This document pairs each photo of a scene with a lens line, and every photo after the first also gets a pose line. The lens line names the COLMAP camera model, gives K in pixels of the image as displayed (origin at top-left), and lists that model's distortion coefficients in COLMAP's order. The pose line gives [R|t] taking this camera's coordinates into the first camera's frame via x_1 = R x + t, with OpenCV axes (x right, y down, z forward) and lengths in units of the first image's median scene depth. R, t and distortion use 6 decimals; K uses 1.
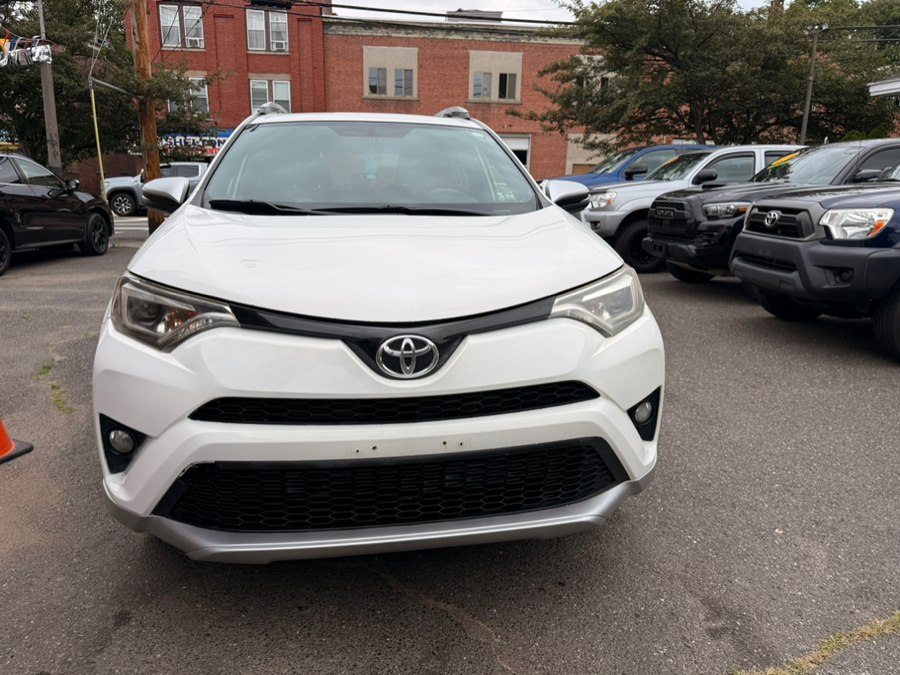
lens RADIAL K [[624.5, 0, 450.0], [0, 624.5, 337.5], [0, 0, 1]] dist [0.002408, 0.001248]
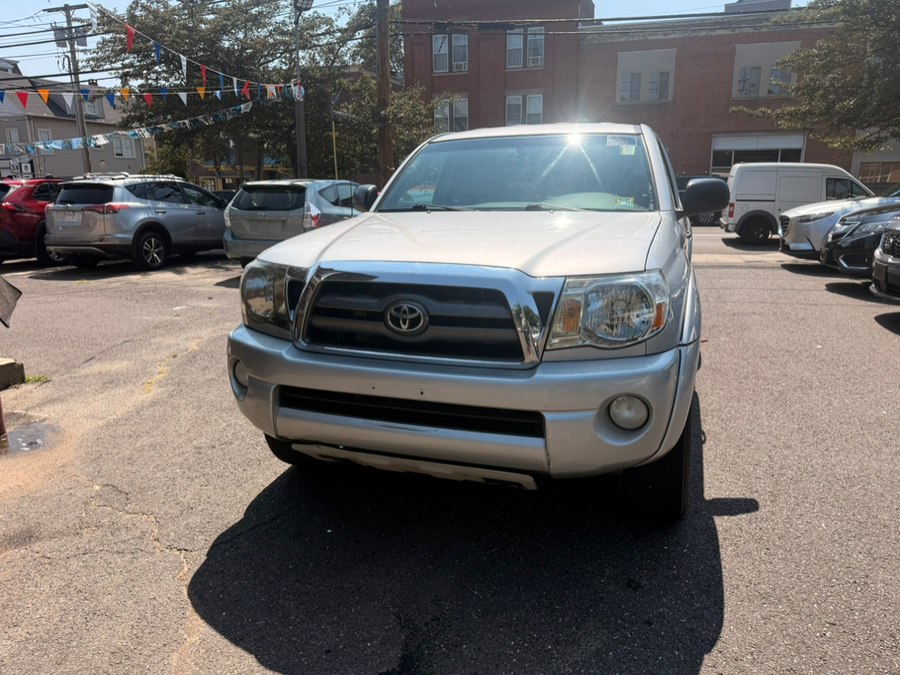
lens RADIAL K [[624.9, 0, 450.0], [0, 624.9, 337.5], [0, 0, 1]] dist [-0.000789, -0.005718]
pose [[0.920883, 0.063793, -0.384584, 0.135509], [-0.069243, 0.997600, -0.000326, -0.010320], [0.383640, 0.026929, 0.923090, 0.035584]]
